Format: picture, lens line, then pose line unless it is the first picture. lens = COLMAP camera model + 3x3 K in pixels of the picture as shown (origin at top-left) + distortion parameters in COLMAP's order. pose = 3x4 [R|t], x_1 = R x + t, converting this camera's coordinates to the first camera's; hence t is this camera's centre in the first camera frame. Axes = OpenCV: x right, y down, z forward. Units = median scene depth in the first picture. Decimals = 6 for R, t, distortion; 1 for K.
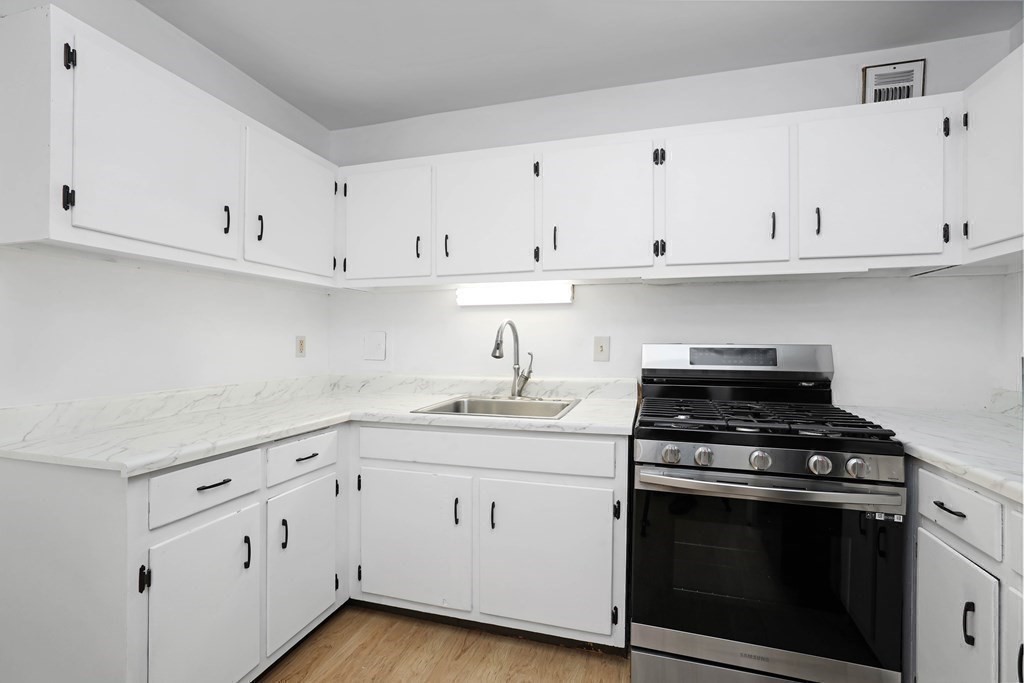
lens RADIAL K [[447.2, 0, 523.3], [0, 447.2, 331.8], [0, 0, 1]] dist [-0.027736, 0.015624]
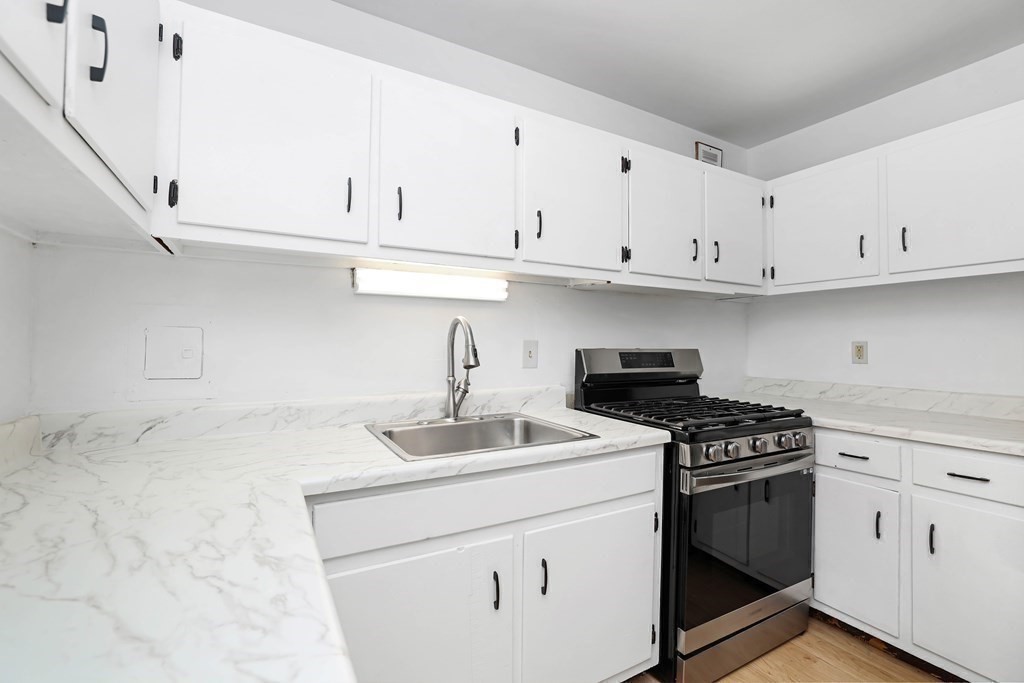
lens RADIAL K [[451.9, 0, 498.7], [0, 451.9, 330.1], [0, 0, 1]] dist [-0.039182, 0.015592]
pose [[0.708682, 0.024271, 0.705110, -0.583138], [-0.018783, 0.999703, -0.015533, 0.005802], [-0.705278, -0.002236, 0.708927, 0.452350]]
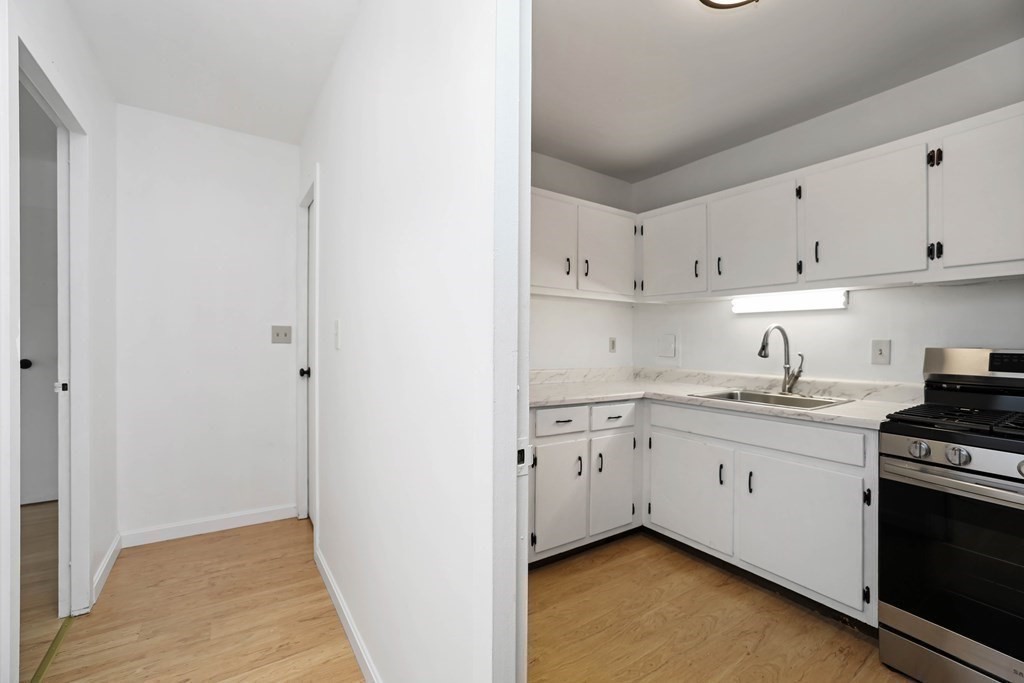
lens RADIAL K [[447.2, 0, 523.3], [0, 447.2, 331.8], [0, 0, 1]] dist [-0.027736, 0.015624]
pose [[0.772234, -0.003197, -0.635330, 0.210292], [-0.002023, 0.999970, -0.007490, 0.001141], [0.635335, 0.007069, 0.772204, -0.329219]]
